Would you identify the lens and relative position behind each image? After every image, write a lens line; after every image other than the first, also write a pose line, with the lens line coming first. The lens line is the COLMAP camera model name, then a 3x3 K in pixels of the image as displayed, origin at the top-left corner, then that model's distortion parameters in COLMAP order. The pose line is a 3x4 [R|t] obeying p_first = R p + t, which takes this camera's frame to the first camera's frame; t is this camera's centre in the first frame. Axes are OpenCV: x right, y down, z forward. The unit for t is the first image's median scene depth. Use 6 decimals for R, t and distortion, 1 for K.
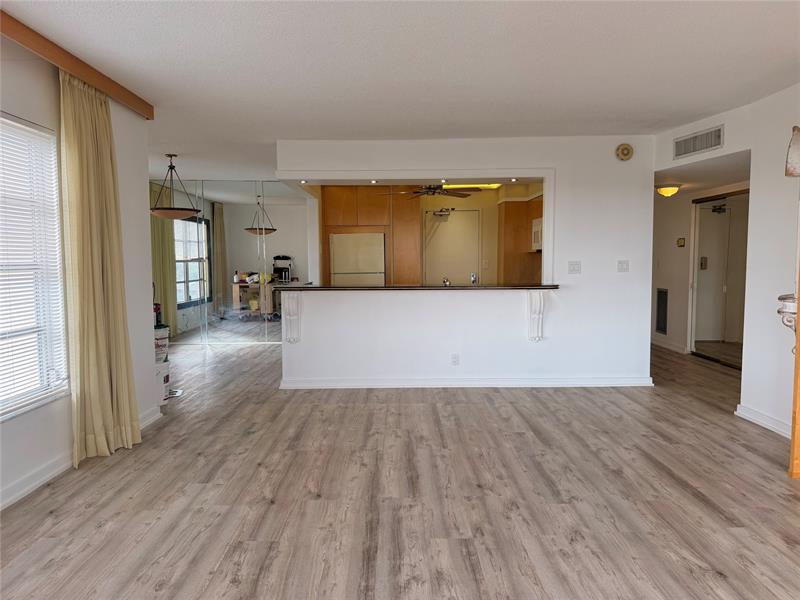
lens RADIAL K [[557.3, 0, 400.0], [0, 557.3, 300.0], [0, 0, 1]] dist [0.087675, -0.126259]
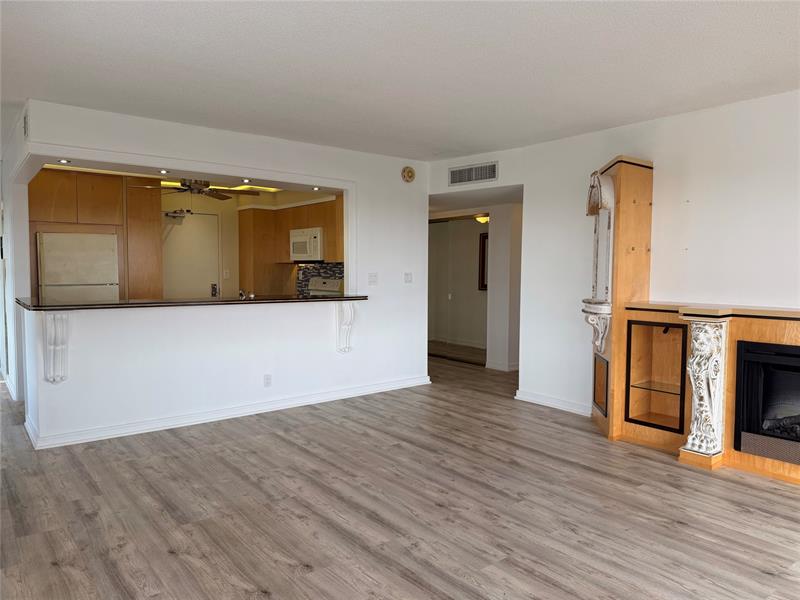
lens RADIAL K [[557.3, 0, 400.0], [0, 557.3, 300.0], [0, 0, 1]] dist [0.087675, -0.126259]
pose [[0.792310, -0.023385, 0.609671, -0.300423], [0.033100, 0.999441, -0.004681, -0.012819], [-0.609221, 0.023889, 0.792641, 0.158873]]
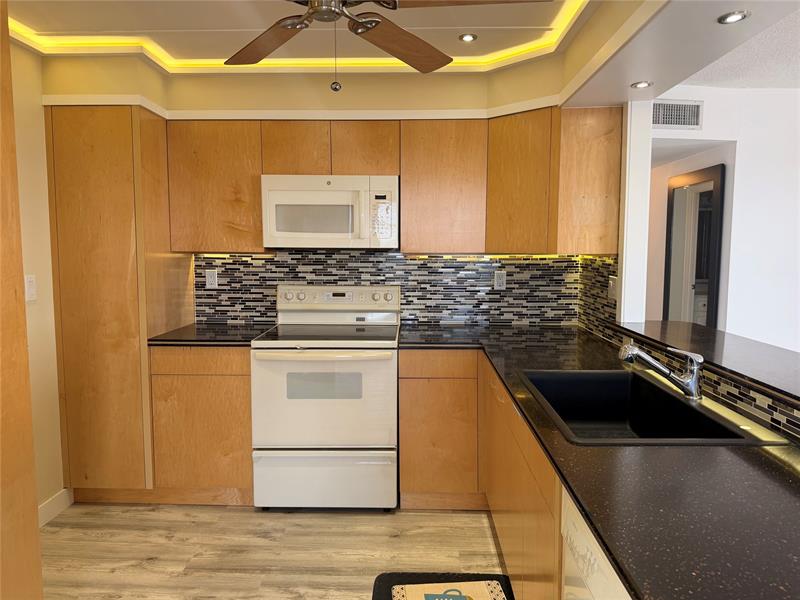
lens RADIAL K [[557.3, 0, 400.0], [0, 557.3, 300.0], [0, 0, 1]] dist [0.087675, -0.126259]
pose [[0.031352, -0.089150, 0.995525, -0.256742], [0.071719, 0.993648, 0.086724, -0.112950], [-0.996932, 0.068679, 0.037546, 1.273123]]
